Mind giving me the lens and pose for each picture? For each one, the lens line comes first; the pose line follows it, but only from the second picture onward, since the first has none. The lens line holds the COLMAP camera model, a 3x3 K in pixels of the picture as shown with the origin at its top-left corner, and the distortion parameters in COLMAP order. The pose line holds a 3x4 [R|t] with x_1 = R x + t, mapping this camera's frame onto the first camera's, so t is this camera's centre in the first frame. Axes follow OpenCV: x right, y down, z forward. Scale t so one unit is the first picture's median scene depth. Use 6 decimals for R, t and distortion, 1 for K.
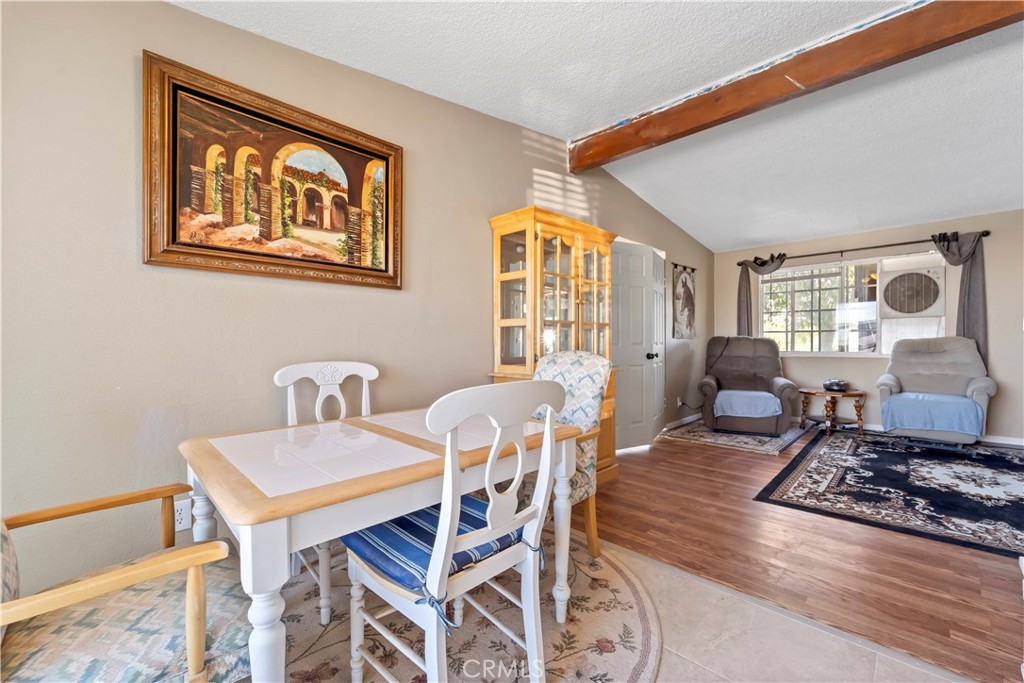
lens RADIAL K [[420.7, 0, 509.0], [0, 420.7, 344.0], [0, 0, 1]] dist [-0.006131, -0.000347]
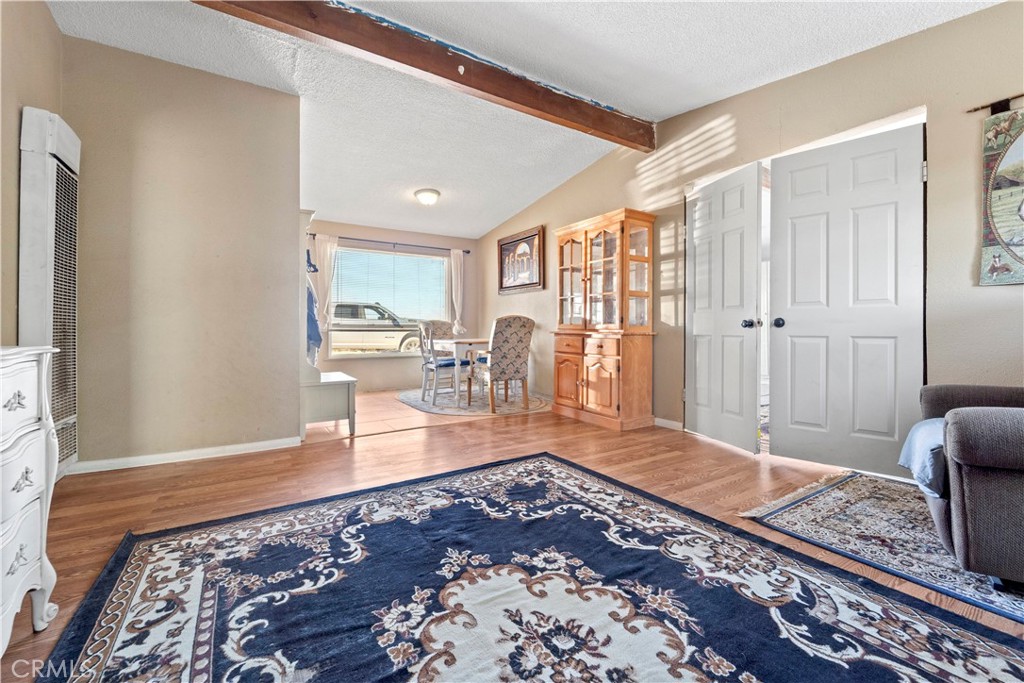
lens RADIAL K [[420.7, 0, 512.5], [0, 420.7, 322.5], [0, 0, 1]] dist [-0.006131, -0.000347]
pose [[-0.228745, -0.008775, -0.973447, 1.064810], [-0.005043, 0.999957, -0.007829, 0.033494], [0.973473, 0.003118, -0.228780, 0.753776]]
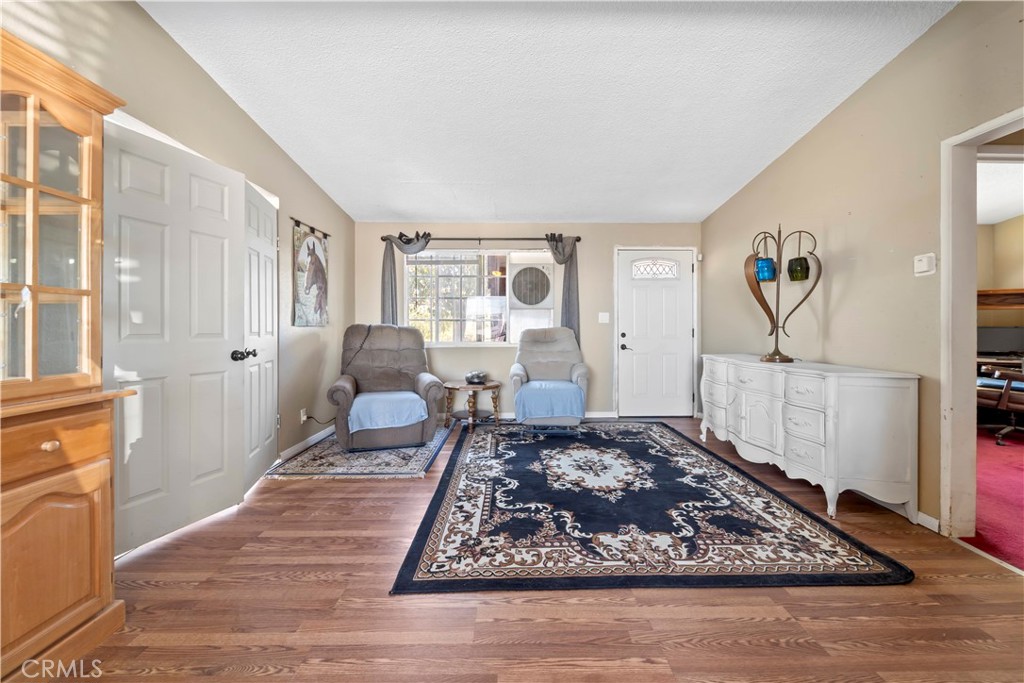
lens RADIAL K [[420.7, 0, 518.6], [0, 420.7, 336.0], [0, 0, 1]] dist [-0.006131, -0.000347]
pose [[0.700934, -0.006241, 0.713198, 0.184445], [0.000070, 0.999962, 0.008681, -0.004117], [-0.713226, -0.006035, 0.700908, 0.289991]]
